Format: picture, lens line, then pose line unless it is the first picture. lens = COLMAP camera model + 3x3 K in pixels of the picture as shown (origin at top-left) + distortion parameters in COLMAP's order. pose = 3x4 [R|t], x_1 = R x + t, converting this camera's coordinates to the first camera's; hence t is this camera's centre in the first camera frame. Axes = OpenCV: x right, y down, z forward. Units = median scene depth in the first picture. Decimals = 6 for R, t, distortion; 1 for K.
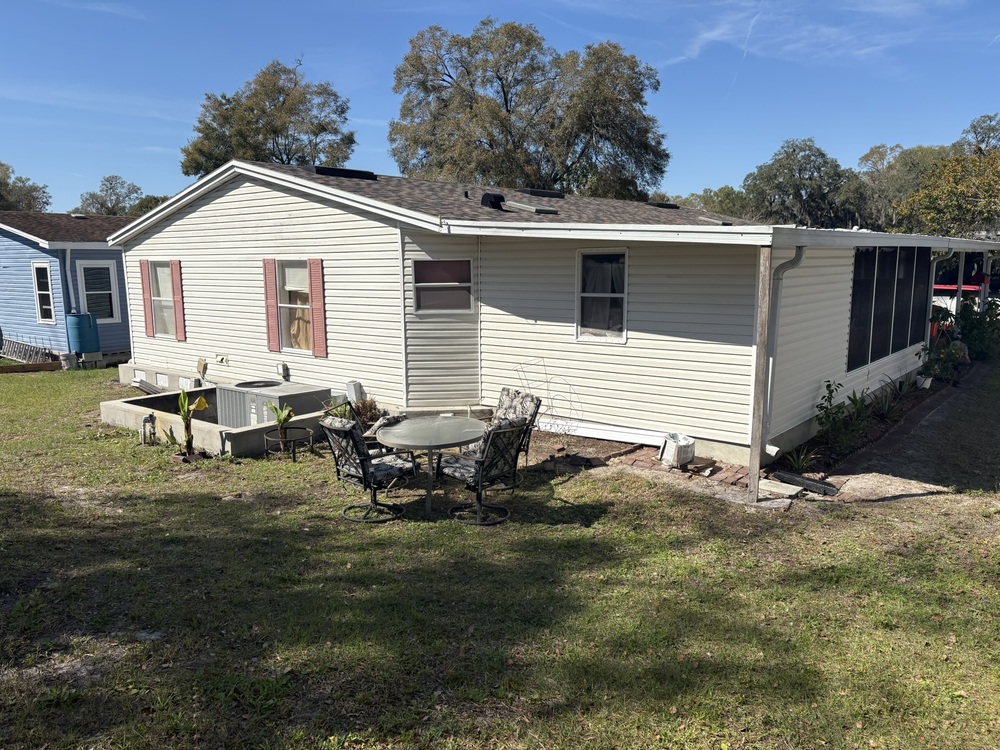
lens RADIAL K [[755.6, 0, 500.0], [0, 755.6, 375.0], [0, 0, 1]] dist [0.040969, -0.005628]
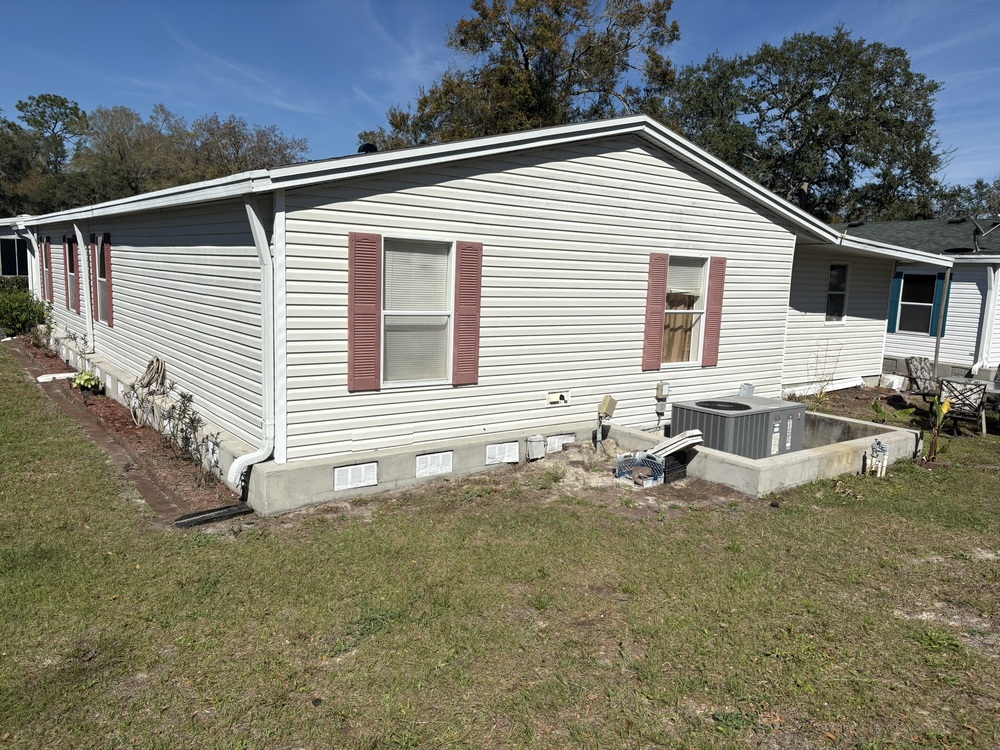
lens RADIAL K [[755.6, 0, 500.0], [0, 755.6, 375.0], [0, 0, 1]] dist [0.040969, -0.005628]
pose [[0.257077, -0.134021, 0.957053, -1.145725], [0.083994, 0.989688, 0.116029, -0.136541], [-0.962734, 0.050559, 0.265683, 0.982835]]
